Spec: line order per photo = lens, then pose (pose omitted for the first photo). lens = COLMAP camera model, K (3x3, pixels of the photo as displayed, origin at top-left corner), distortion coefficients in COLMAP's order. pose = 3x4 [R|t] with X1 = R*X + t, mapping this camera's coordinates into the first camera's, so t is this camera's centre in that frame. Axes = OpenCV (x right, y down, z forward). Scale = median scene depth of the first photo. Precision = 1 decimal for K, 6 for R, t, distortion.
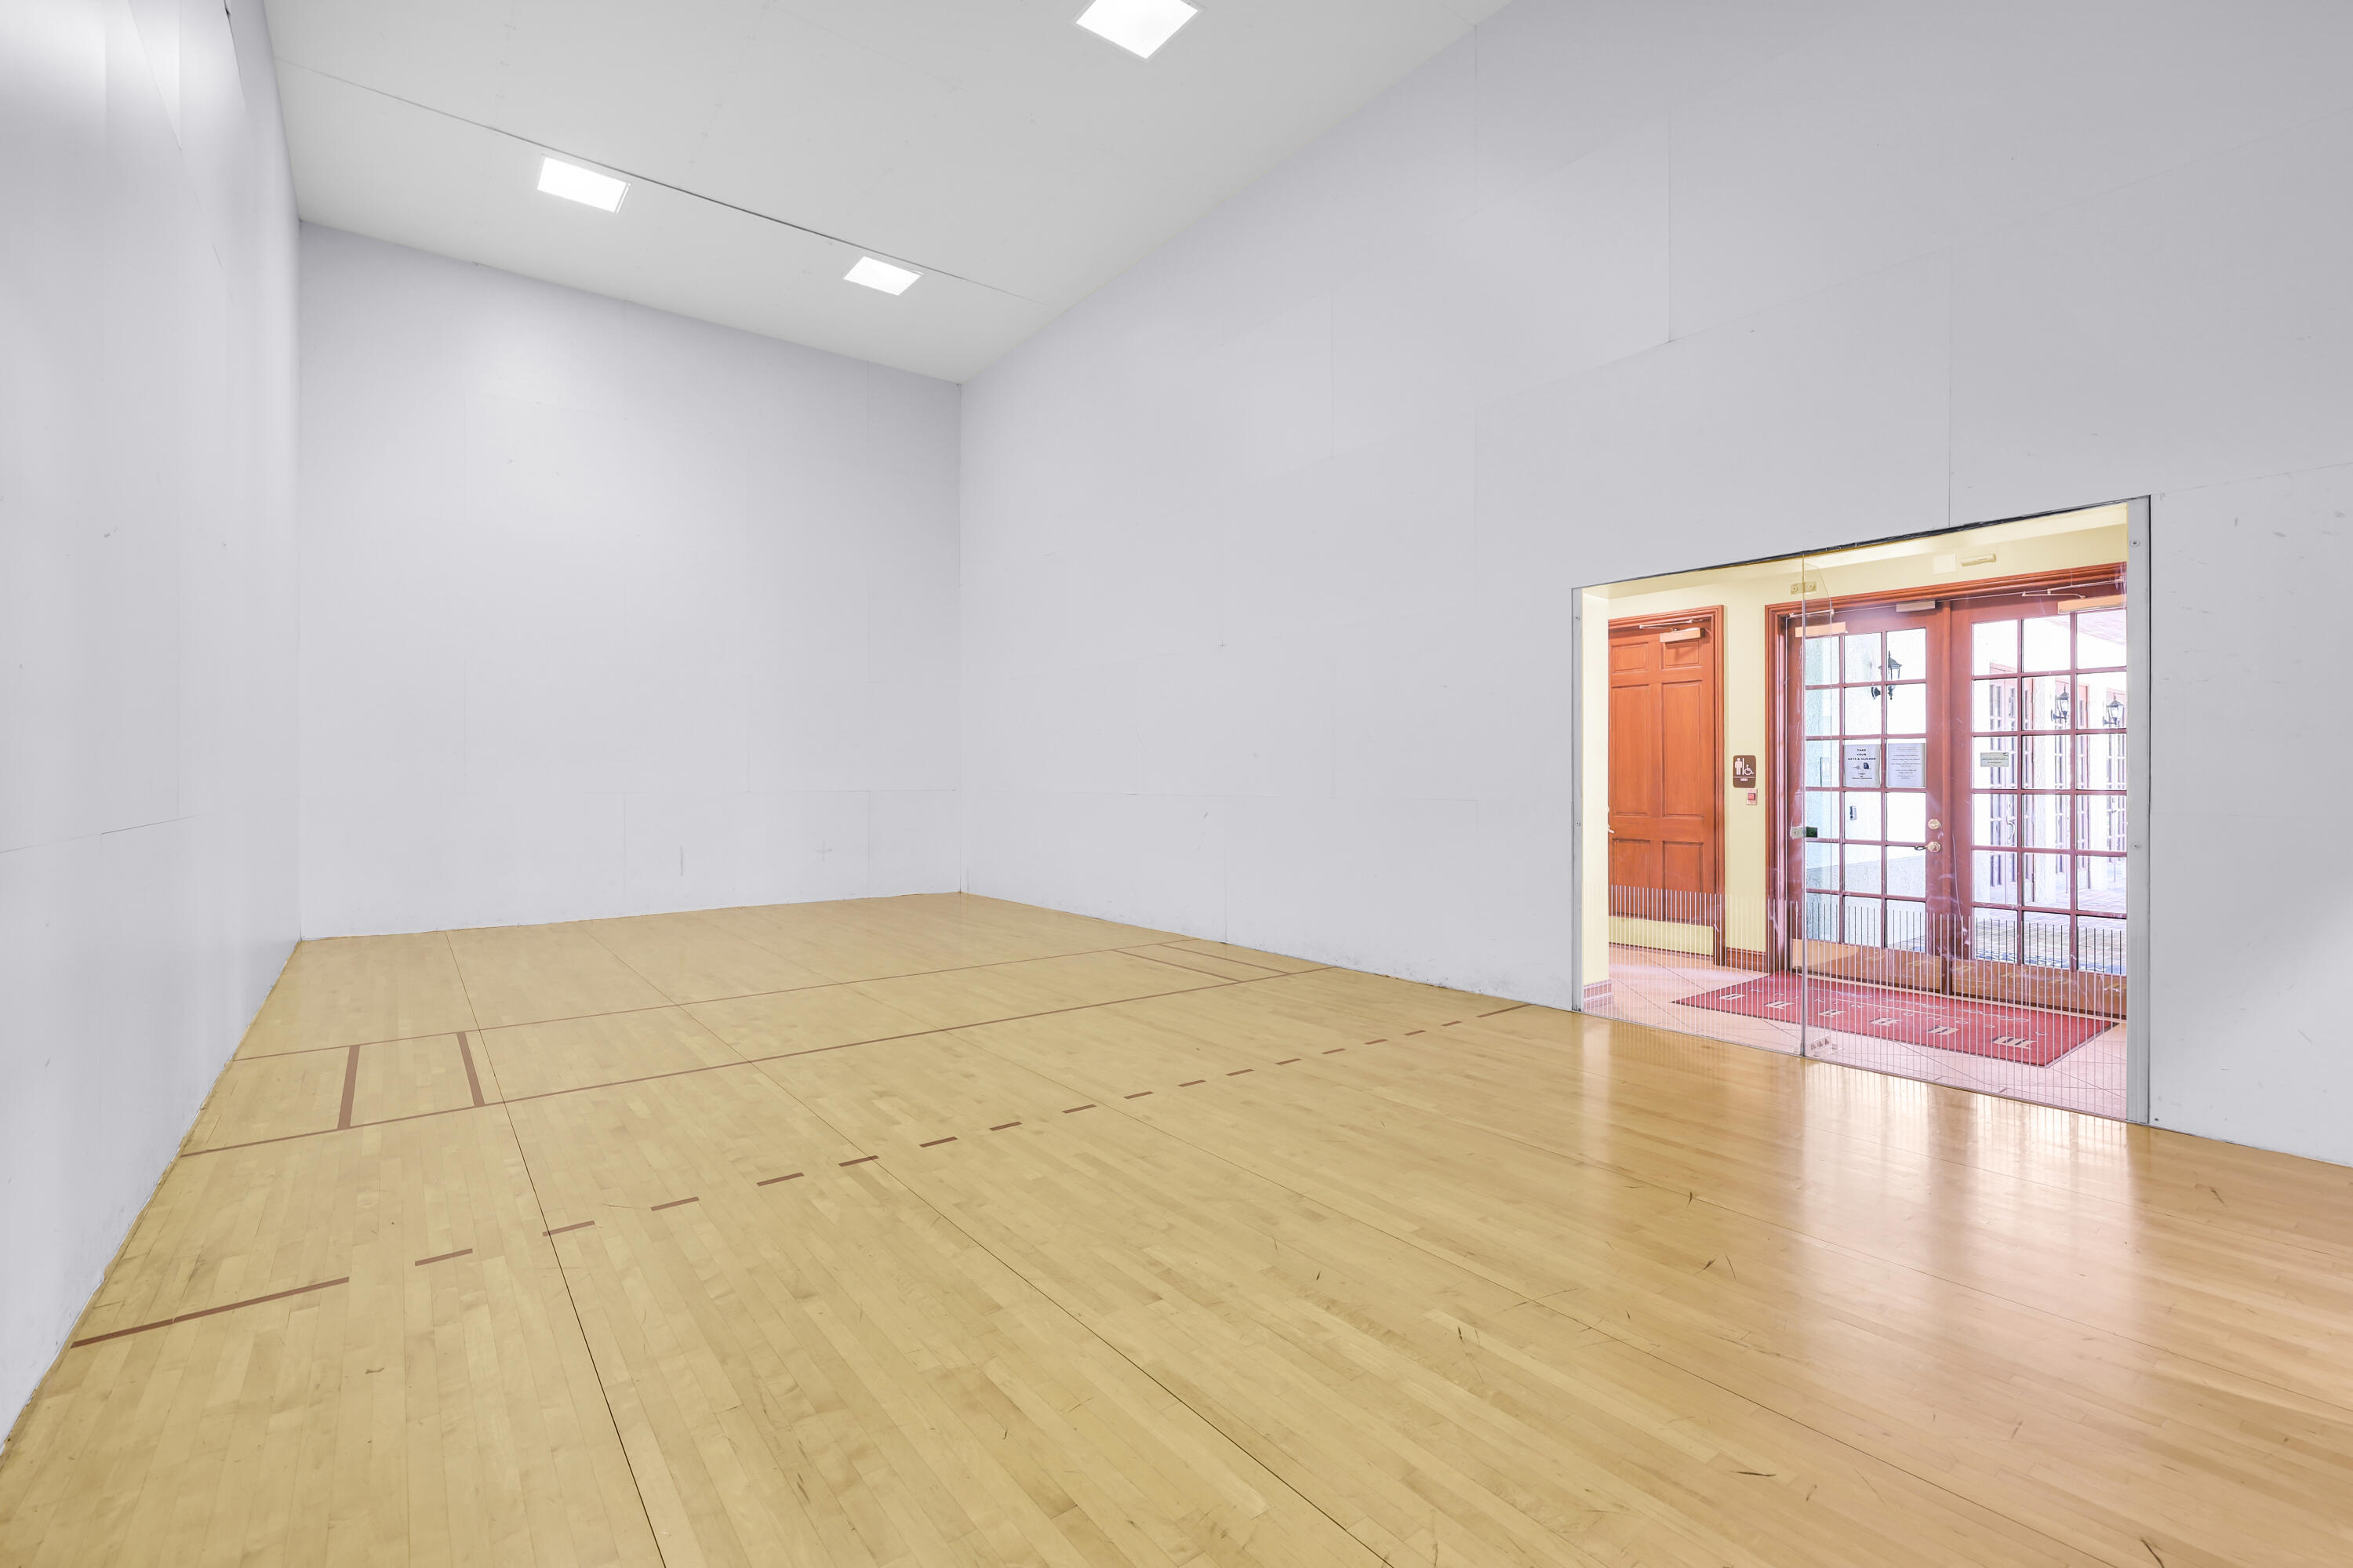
lens RADIAL K [[1020.6, 0, 1214.3], [0, 1020.6, 768.7], [0, 0, 1]] dist [0.002240, 0.000092]
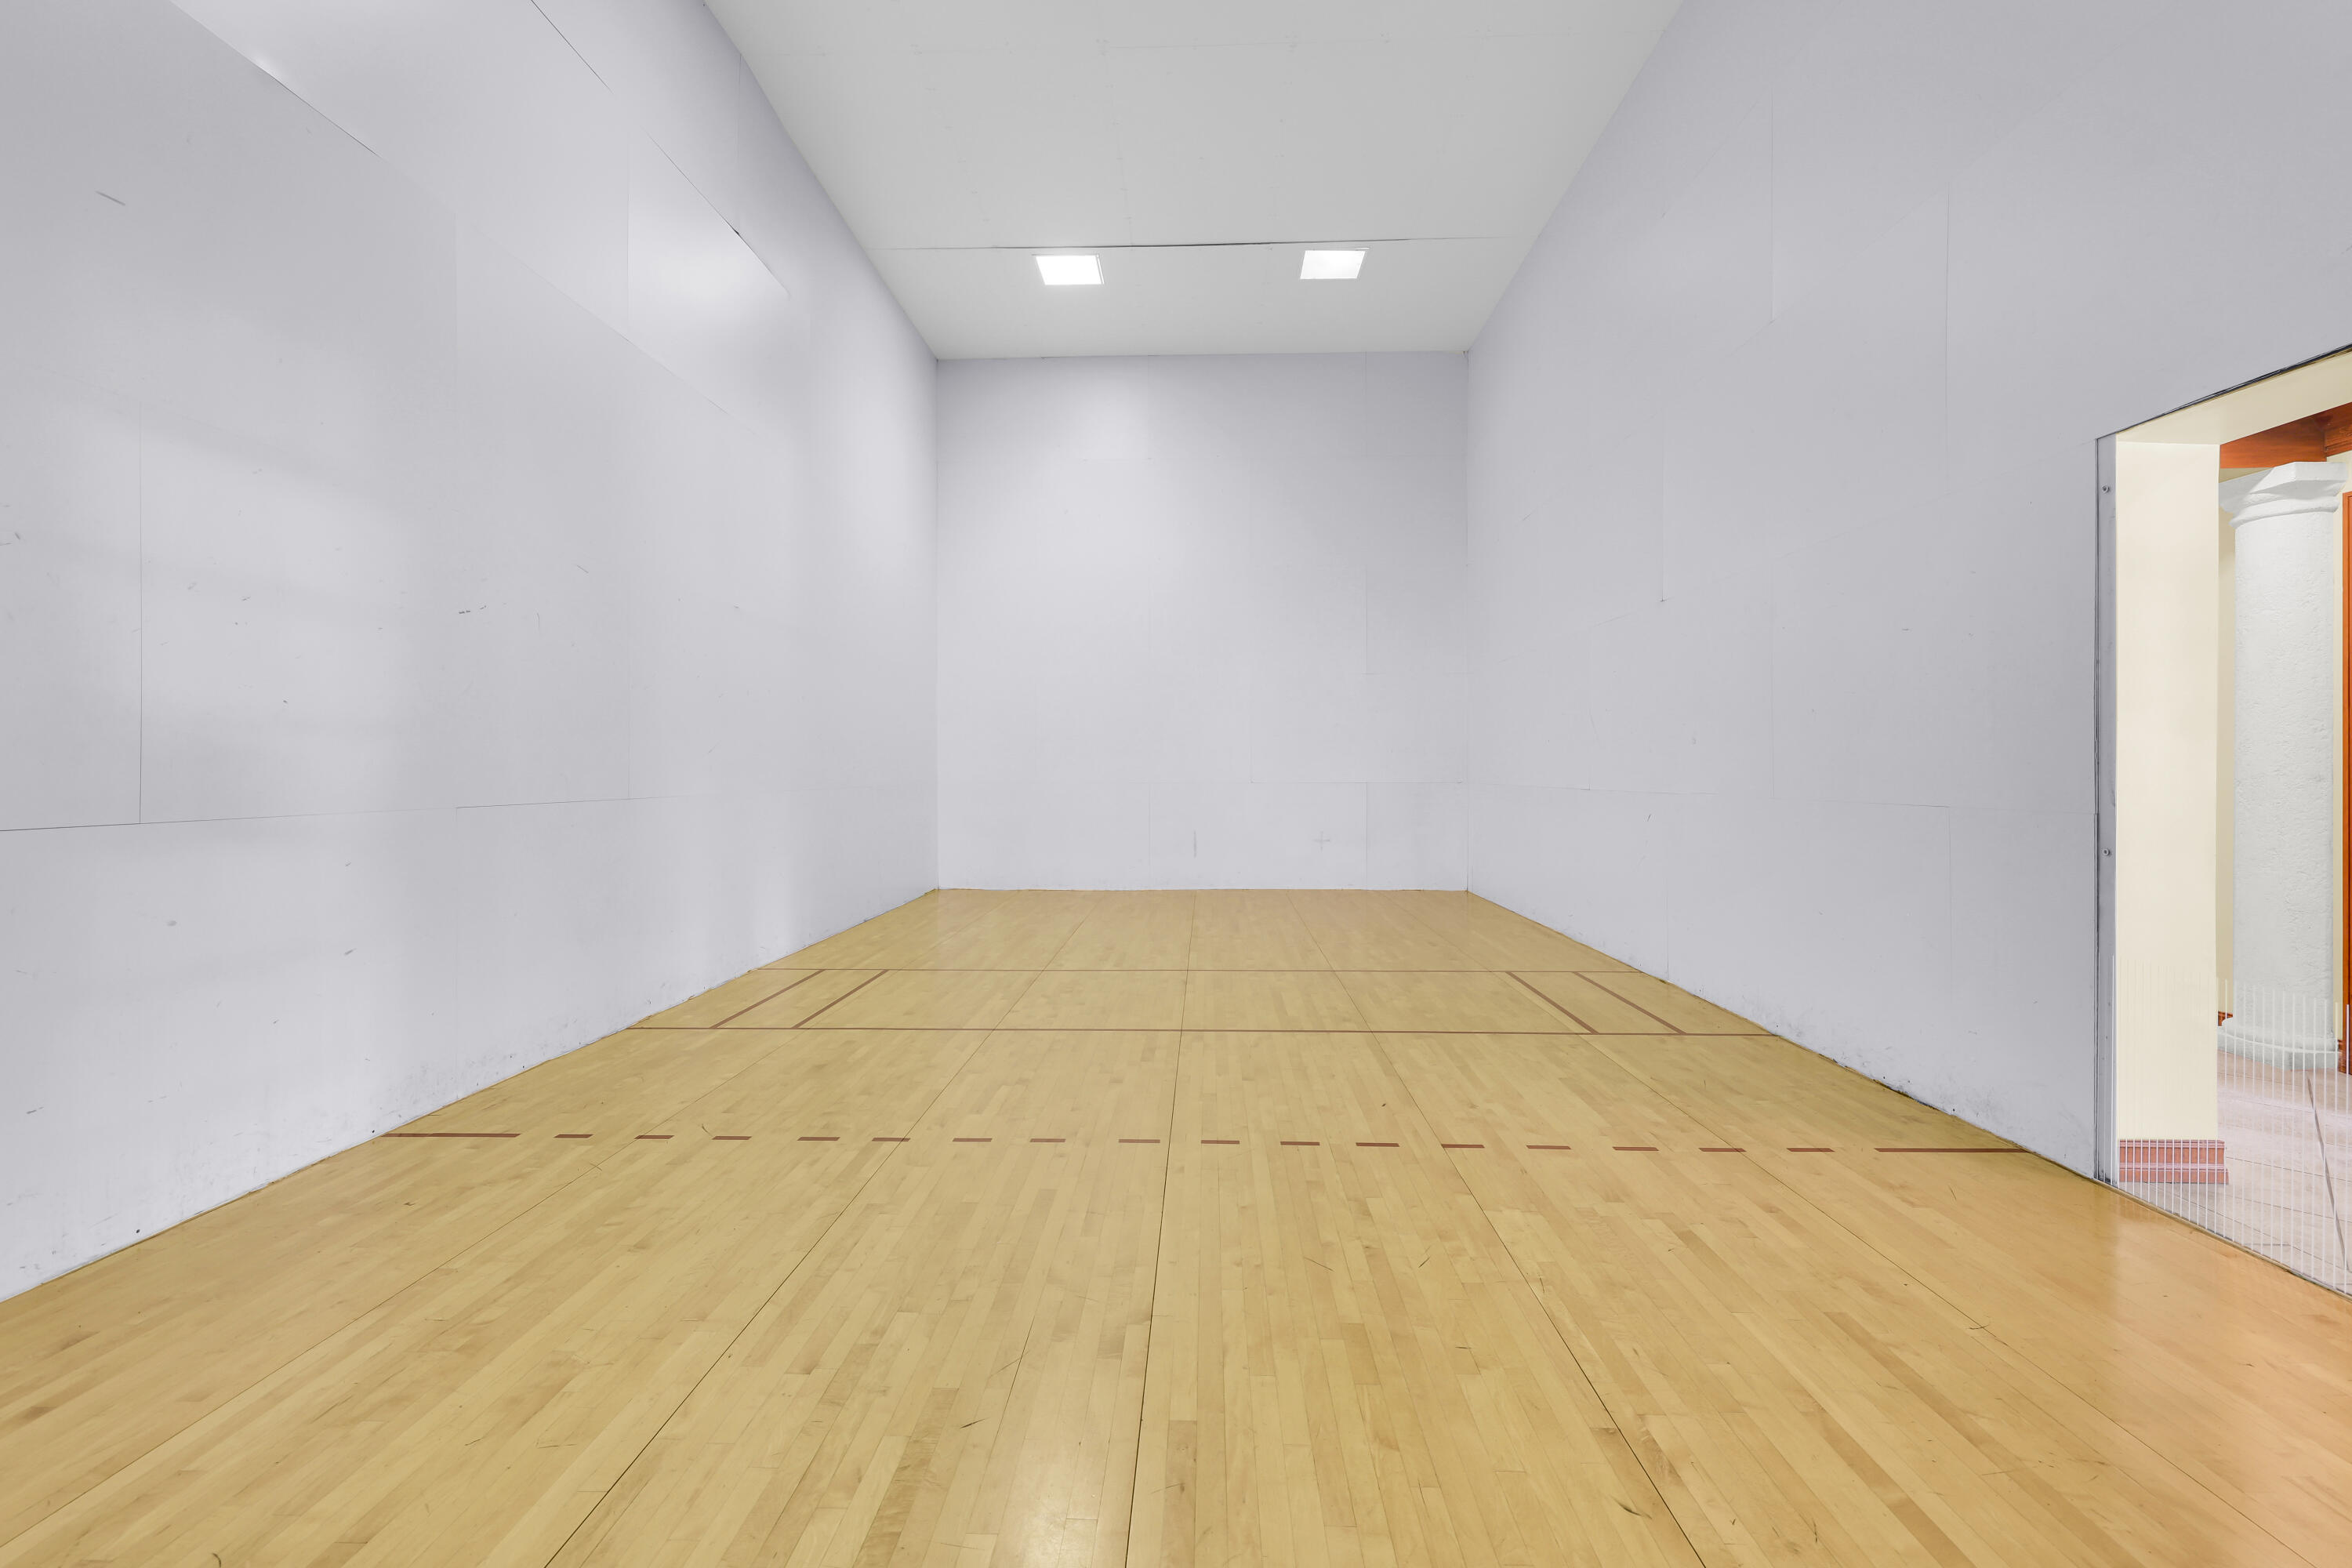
lens RADIAL K [[1020.2, 0, 1213.8], [0, 1020.2, 768.7], [0, 0, 1]] dist [0.002240, 0.000092]
pose [[0.766348, -0.000692, -0.642425, 0.516882], [0.006479, 0.999957, 0.006651, 0.001152], [0.642392, -0.009259, 0.766320, 0.376653]]
